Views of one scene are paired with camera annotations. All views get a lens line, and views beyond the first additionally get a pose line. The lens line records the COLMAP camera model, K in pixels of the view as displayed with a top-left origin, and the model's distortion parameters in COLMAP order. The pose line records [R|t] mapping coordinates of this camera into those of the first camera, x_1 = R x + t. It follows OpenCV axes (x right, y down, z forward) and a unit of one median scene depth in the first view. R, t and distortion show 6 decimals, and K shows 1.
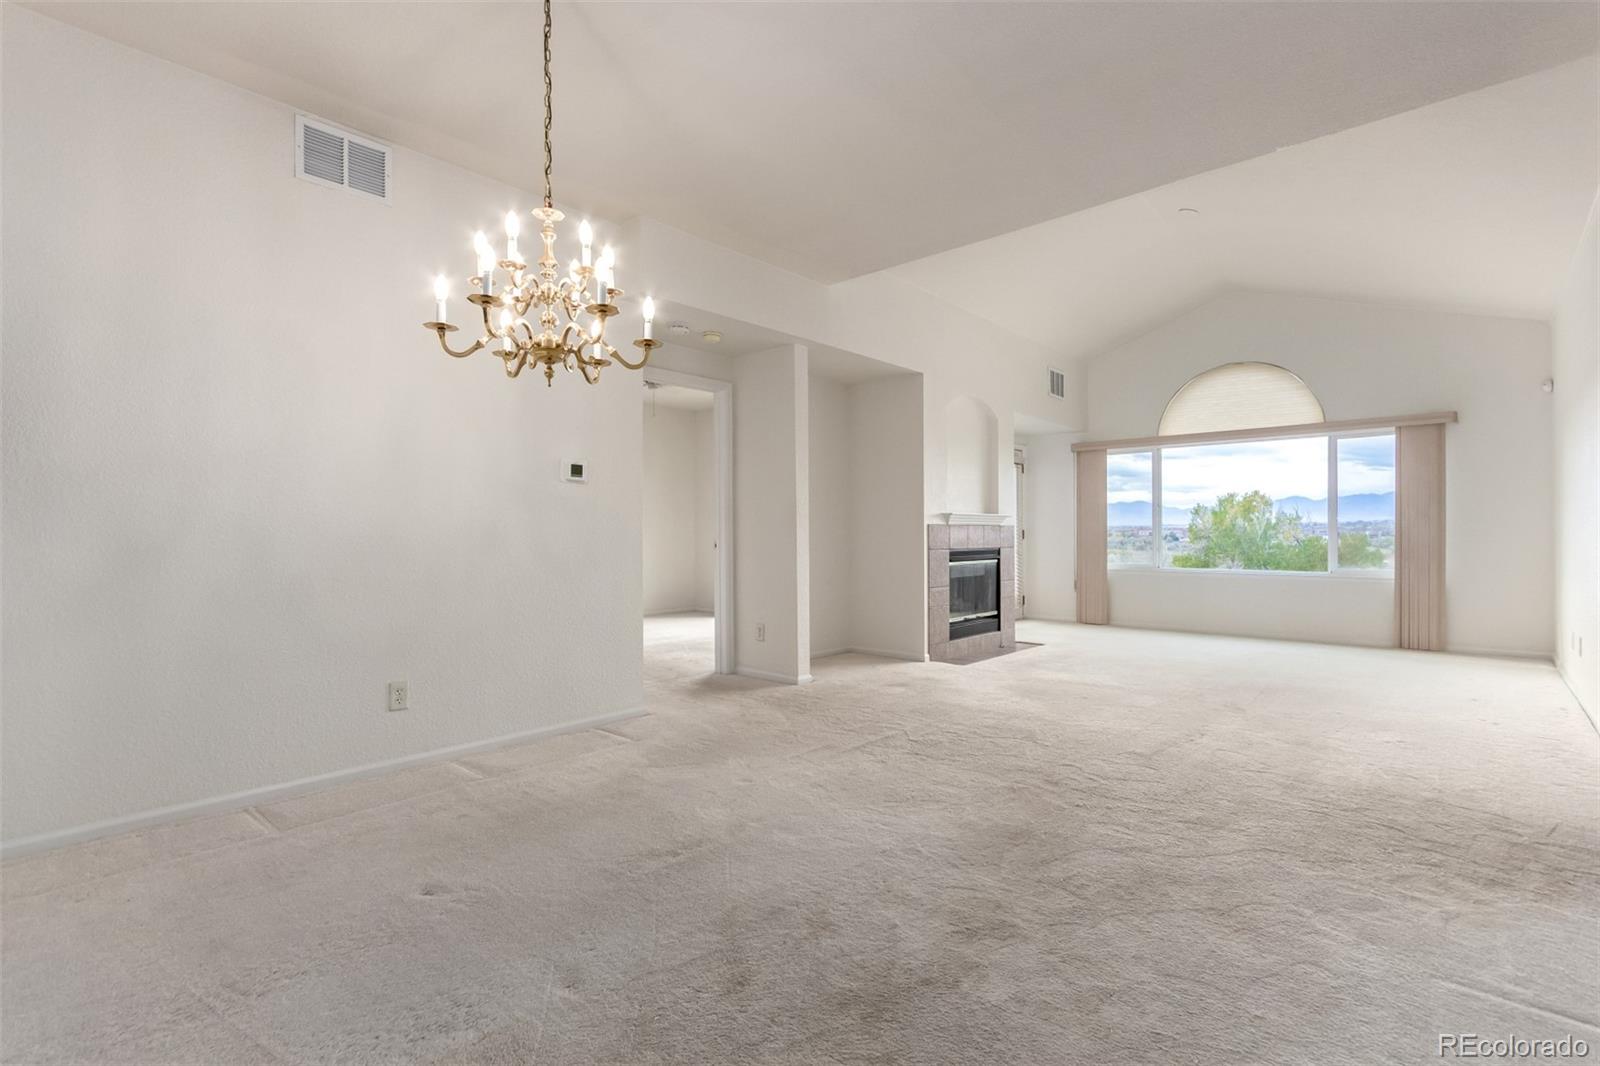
lens RADIAL K [[747.0, 0, 796.8], [0, 747.0, 535.2], [0, 0, 1]] dist [0.001775, 0.000039]
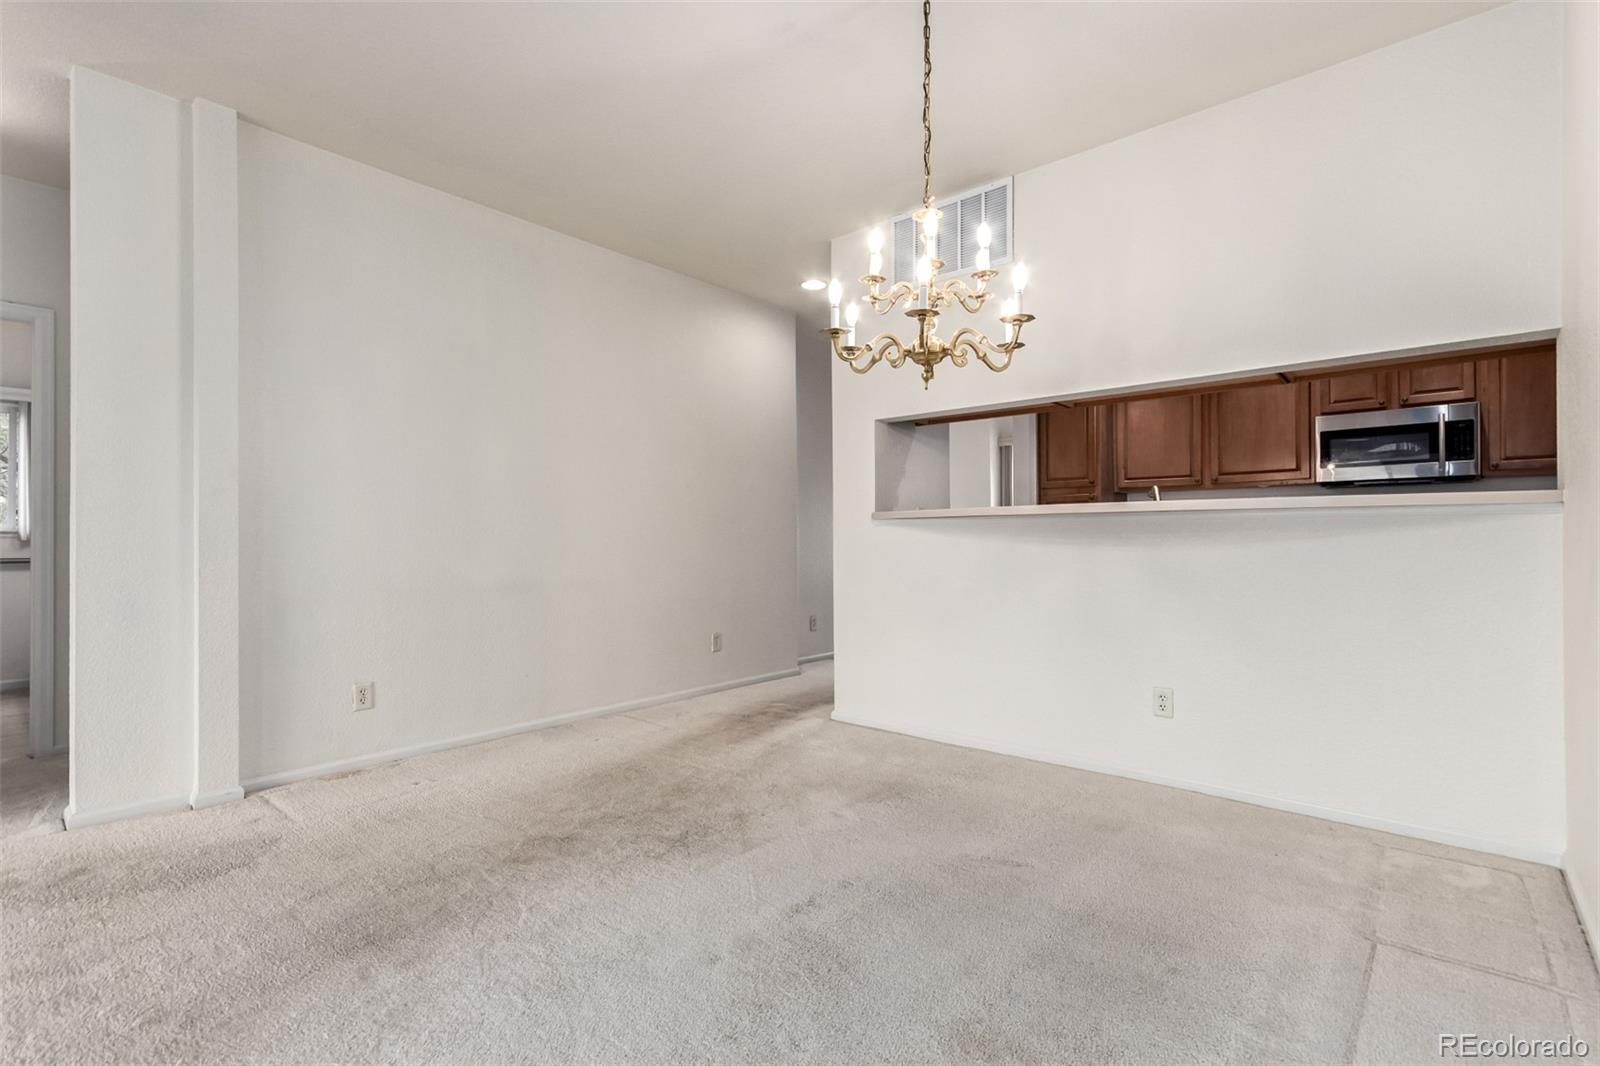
lens RADIAL K [[747.0, 0, 802.8], [0, 747.0, 533.1], [0, 0, 1]] dist [0.001775, 0.000039]
pose [[-0.999752, 0.005623, -0.021538, -0.048025], [0.005771, 0.999960, -0.006849, -0.000218], [0.021499, -0.006972, -0.999745, 0.696095]]
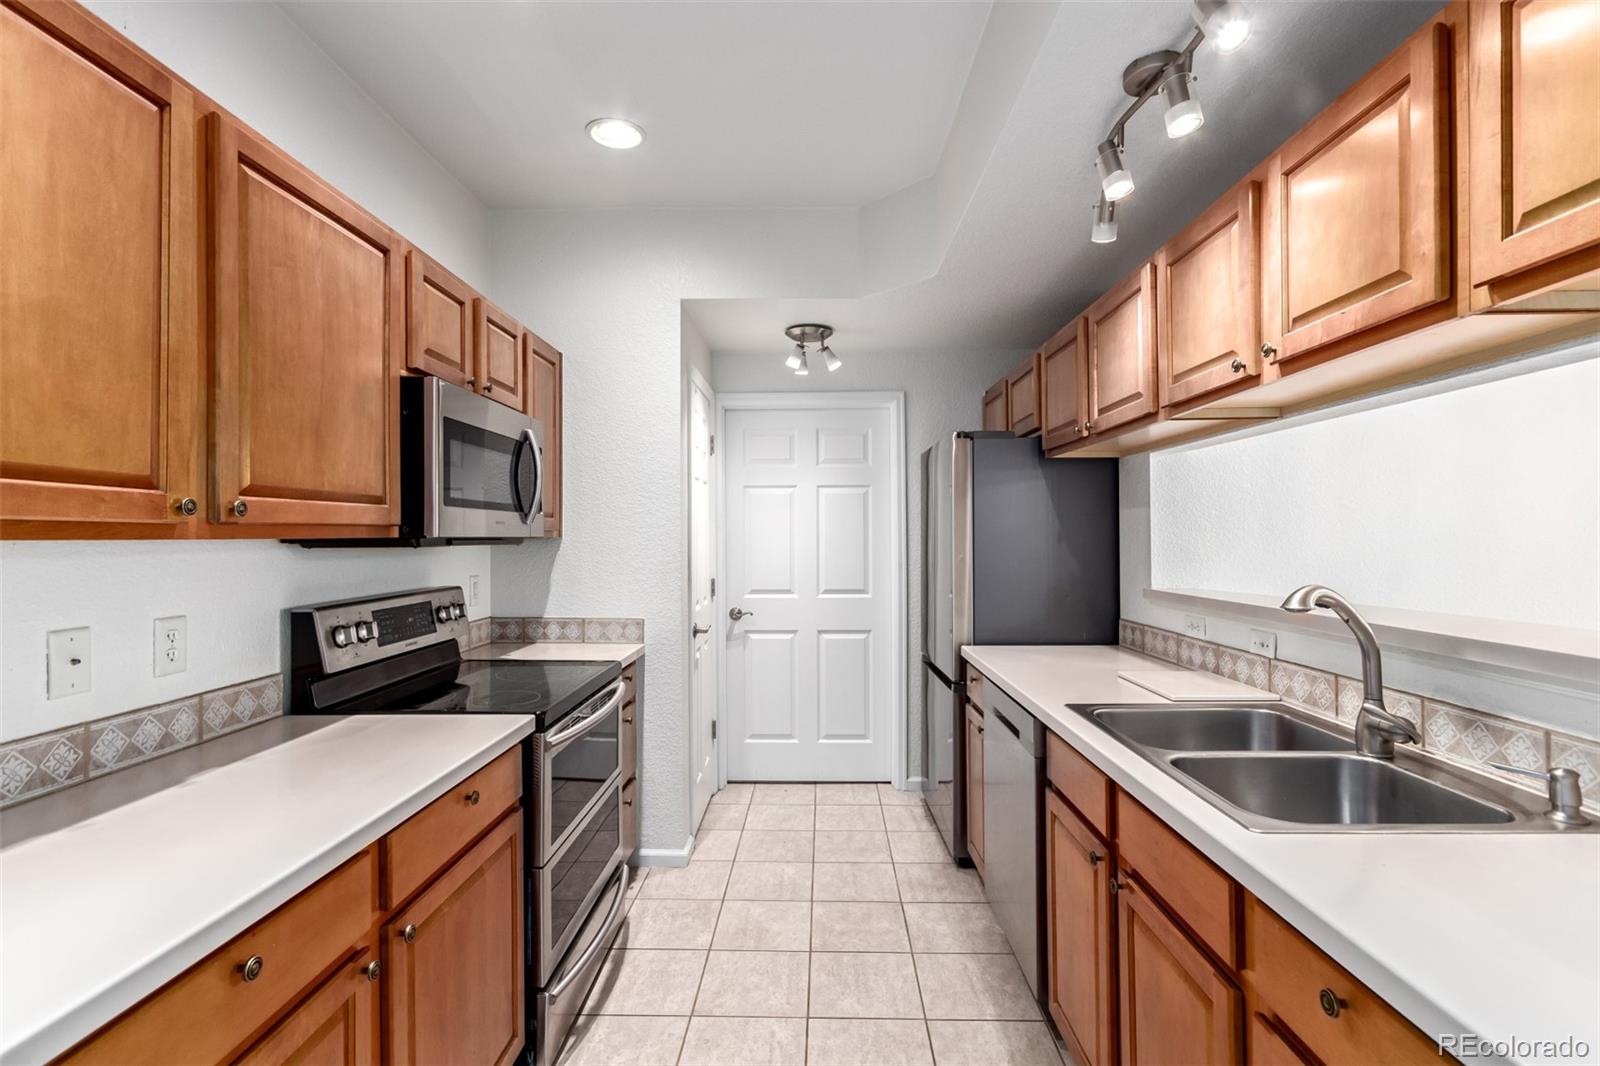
lens RADIAL K [[747.0, 0, 799.5], [0, 747.0, 529.2], [0, 0, 1]] dist [0.001775, 0.000039]
pose [[0.650057, -0.007913, -0.759844, -0.245929], [0.001756, 0.999959, -0.008911, -0.052633], [0.759884, 0.004458, 0.650044, -0.106626]]
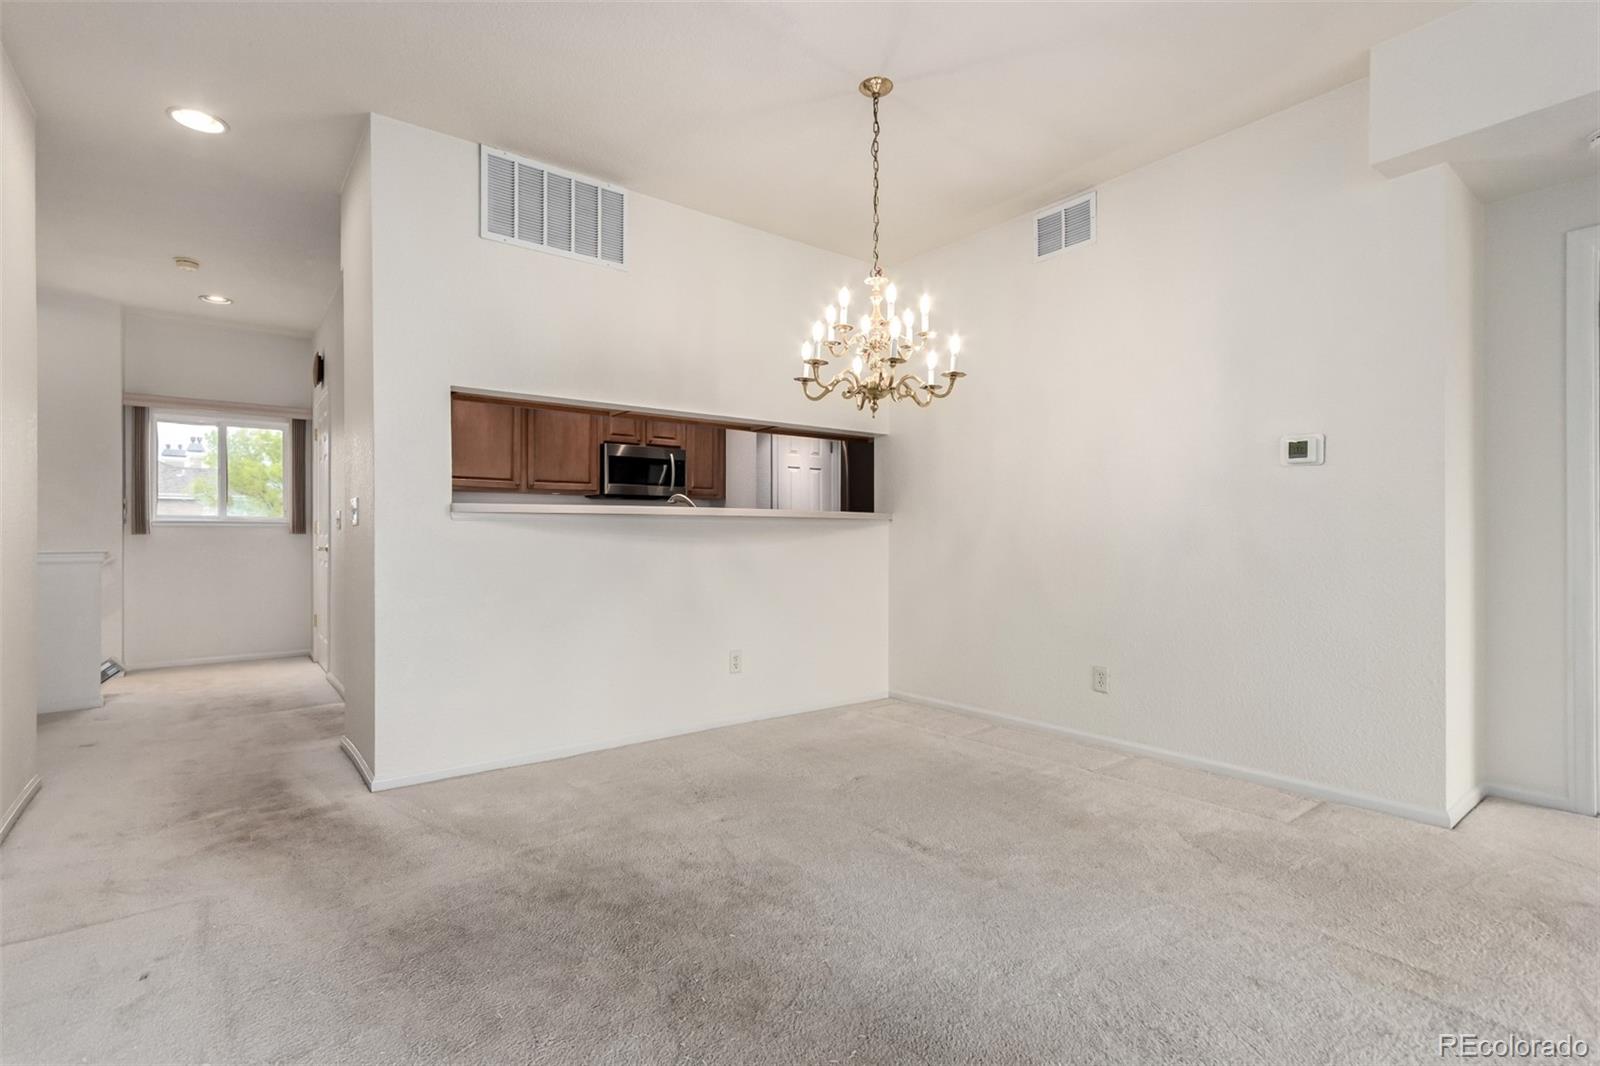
lens RADIAL K [[747.0, 0, 793.6], [0, 747.0, 536.4], [0, 0, 1]] dist [0.001775, 0.000039]
pose [[-0.177630, 0.002860, -0.984093, 0.326358], [0.001031, 0.999996, 0.002720, -0.000652], [0.984097, -0.000531, -0.177632, 0.379665]]
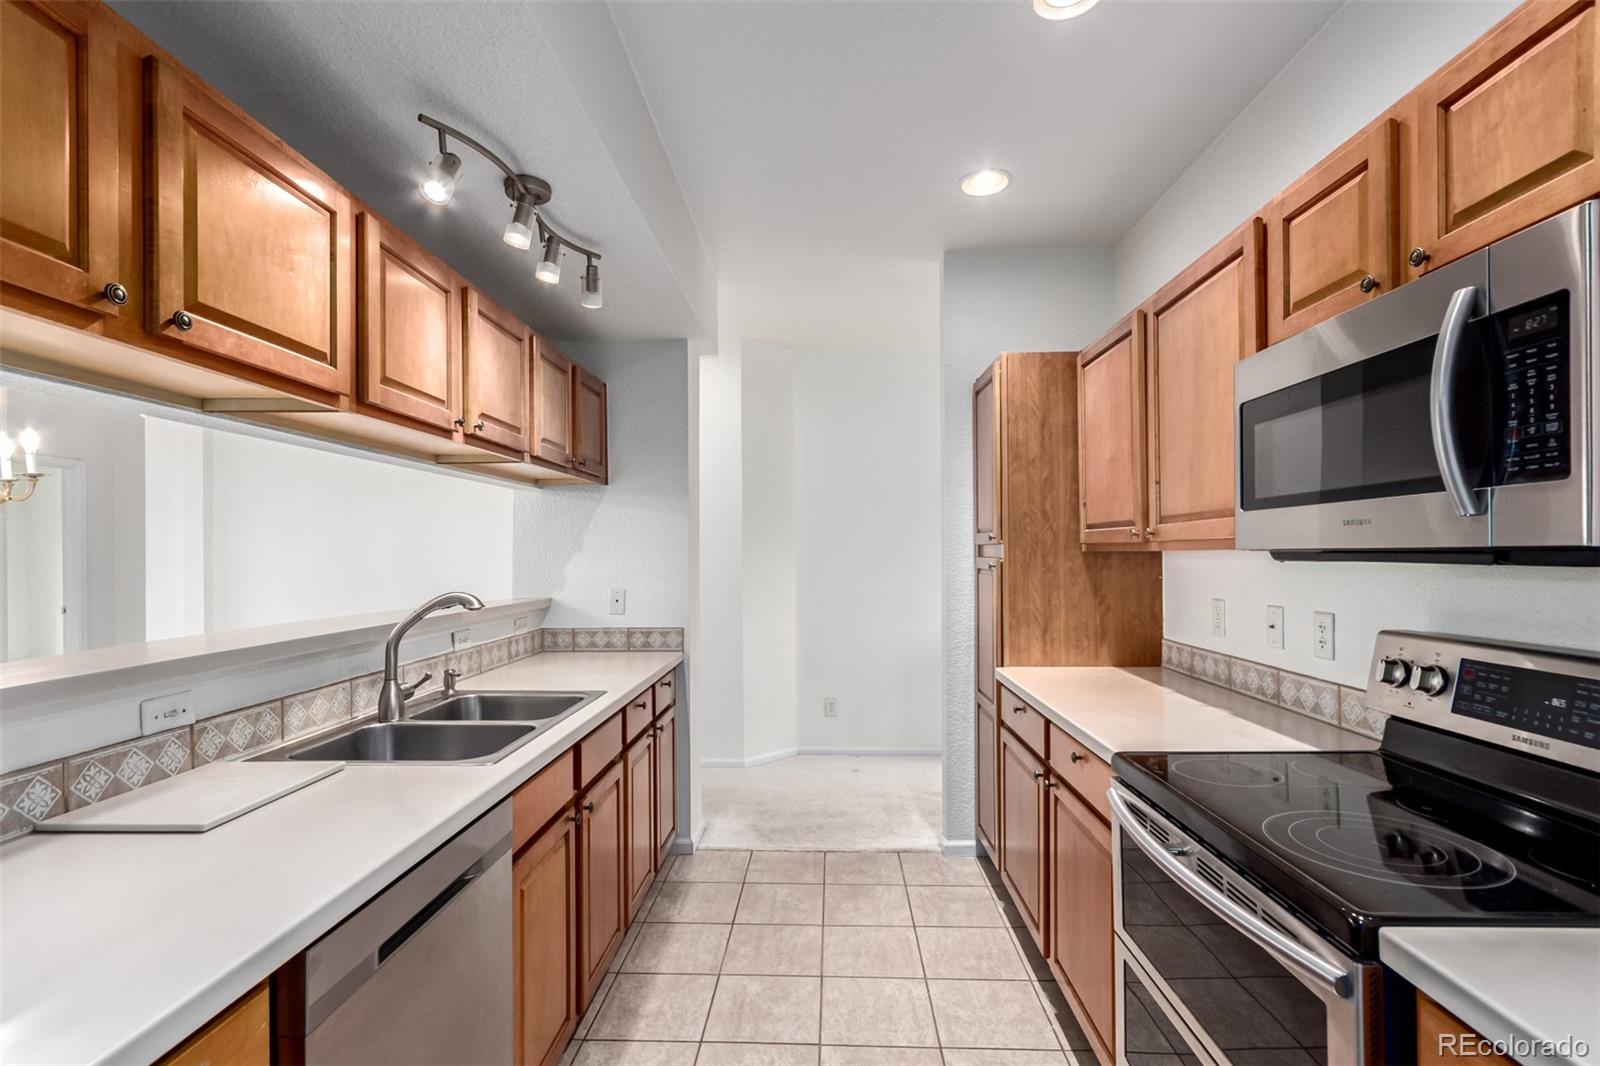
lens RADIAL K [[747.0, 0, 805.0], [0, 747.0, 548.7], [0, 0, 1]] dist [0.001775, 0.000039]
pose [[-0.646862, 0.011982, 0.762513, -0.665462], [0.011174, 0.999918, -0.006234, -0.052615], [-0.762525, 0.004488, -0.646943, 0.255516]]
